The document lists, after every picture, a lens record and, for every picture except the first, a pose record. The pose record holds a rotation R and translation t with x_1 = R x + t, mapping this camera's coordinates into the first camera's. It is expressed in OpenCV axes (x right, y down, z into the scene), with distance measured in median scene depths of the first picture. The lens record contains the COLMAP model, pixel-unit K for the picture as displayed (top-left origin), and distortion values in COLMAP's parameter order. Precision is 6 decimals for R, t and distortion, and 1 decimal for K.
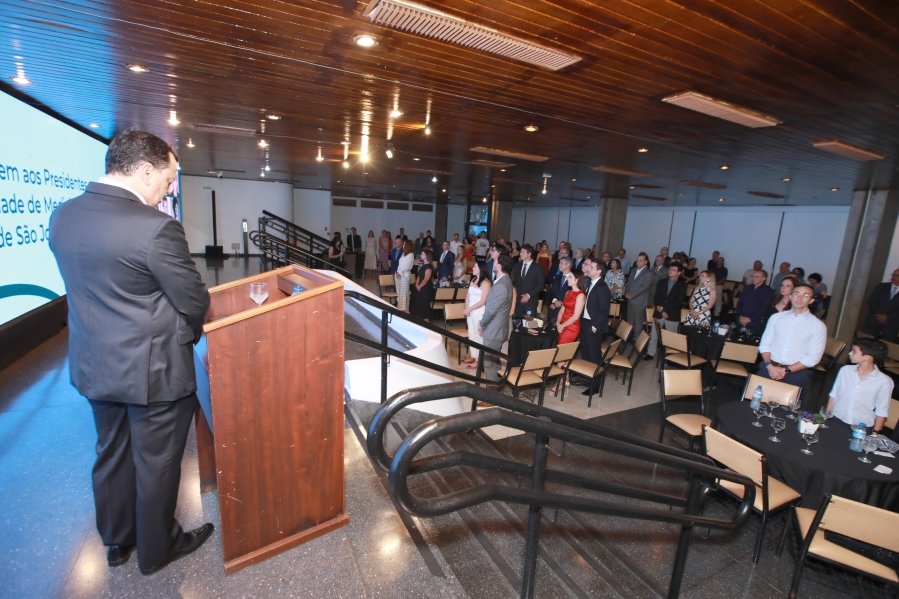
lens RADIAL K [[402.5, 0, 449.5], [0, 402.5, 299.5], [0, 0, 1]] dist [-0.001680, -0.000050]
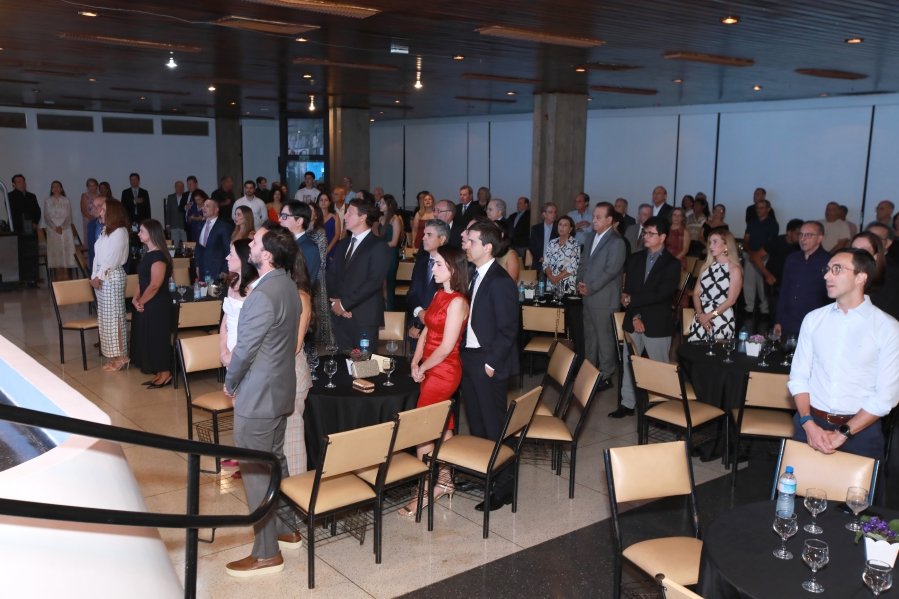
lens RADIAL K [[790.3, 0, 449.5], [0, 790.3, 299.5], [0, 0, 1]] dist [0.070296, -0.011319]
pose [[0.985127, -0.073073, 0.155515, 0.162897], [0.074266, 0.997237, -0.001872, -0.009048], [-0.154948, 0.013393, 0.987832, 0.079559]]
